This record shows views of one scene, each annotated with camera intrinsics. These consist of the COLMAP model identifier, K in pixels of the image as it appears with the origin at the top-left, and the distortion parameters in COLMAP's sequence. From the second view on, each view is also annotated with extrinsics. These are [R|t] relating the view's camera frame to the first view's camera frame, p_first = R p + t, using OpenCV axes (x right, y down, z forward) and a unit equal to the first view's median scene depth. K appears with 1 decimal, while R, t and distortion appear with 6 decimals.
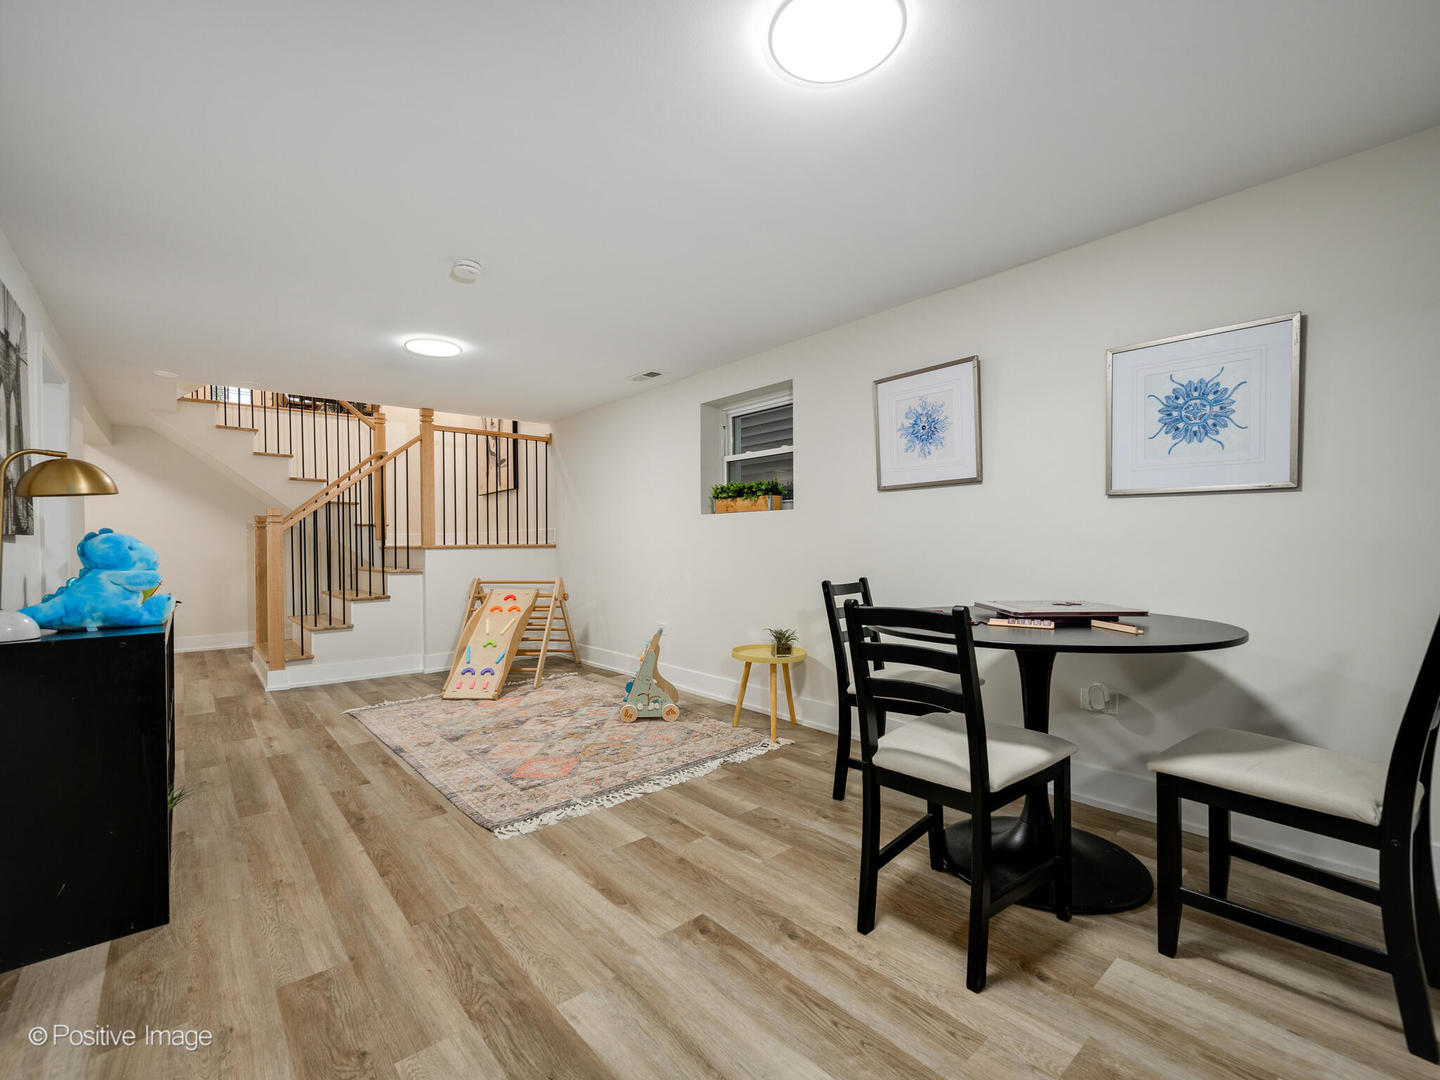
lens RADIAL K [[635.0, 0, 725.1], [0, 635.0, 546.4], [0, 0, 1]] dist [0.002600, 0.000065]
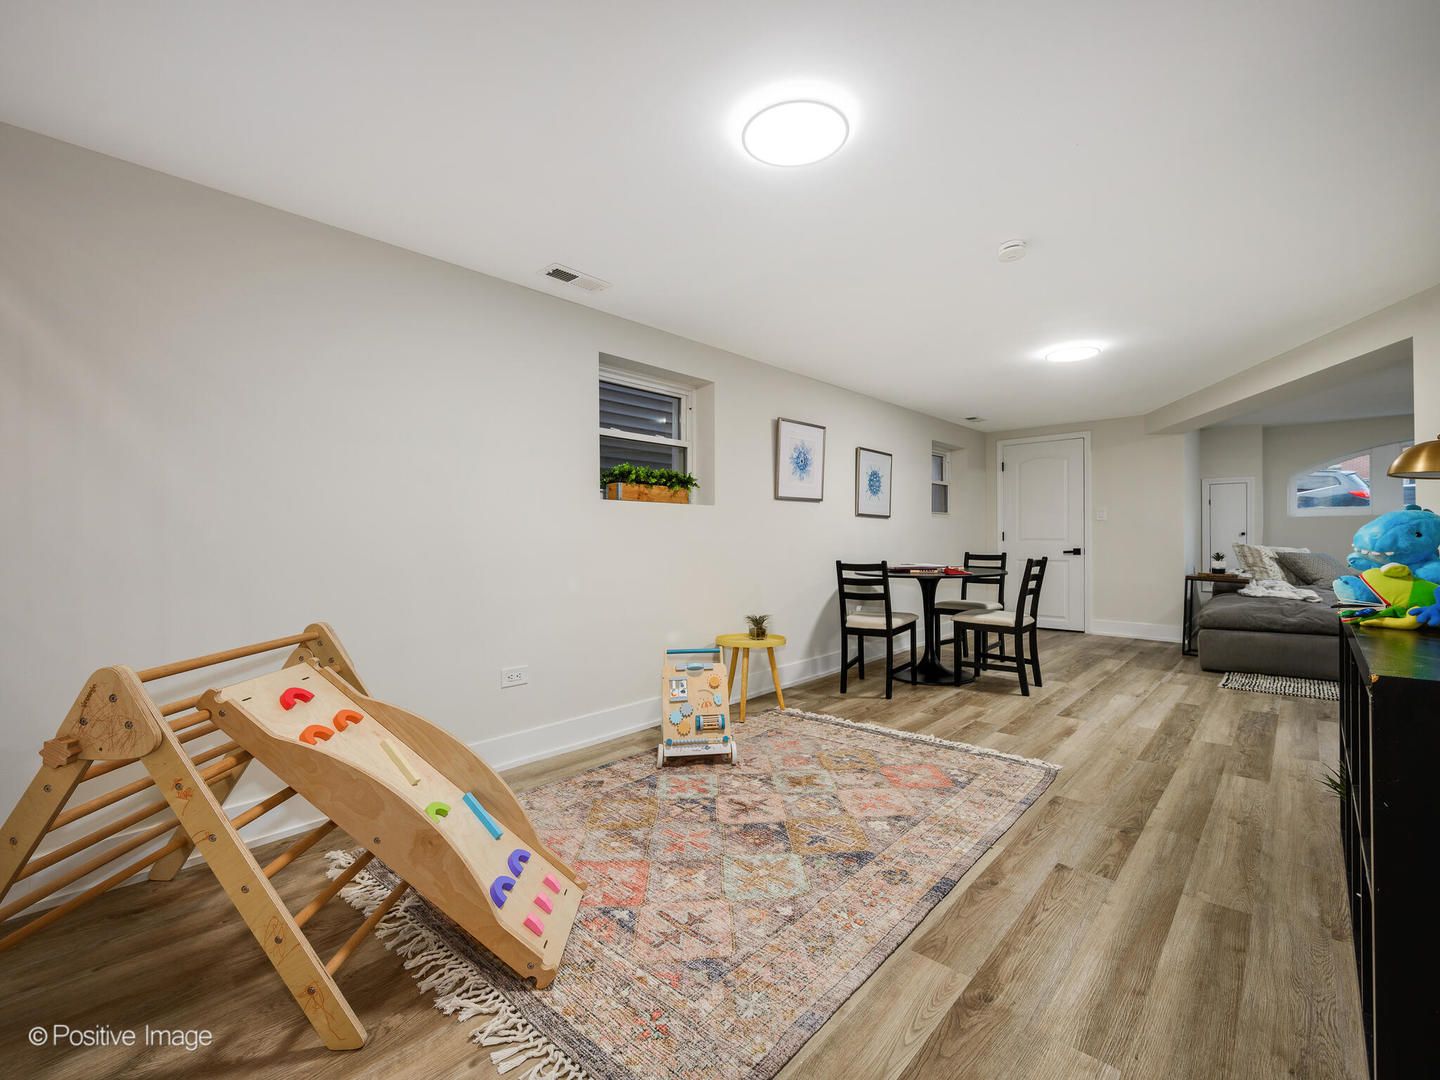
lens RADIAL K [[635.0, 0, 724.4], [0, 635.0, 537.0], [0, 0, 1]] dist [0.002600, 0.000065]
pose [[-0.122967, 0.016912, 0.992267, -1.153821], [0.014895, 0.999774, -0.015194, 0.012767], [-0.992299, 0.012912, -0.123191, 1.370407]]
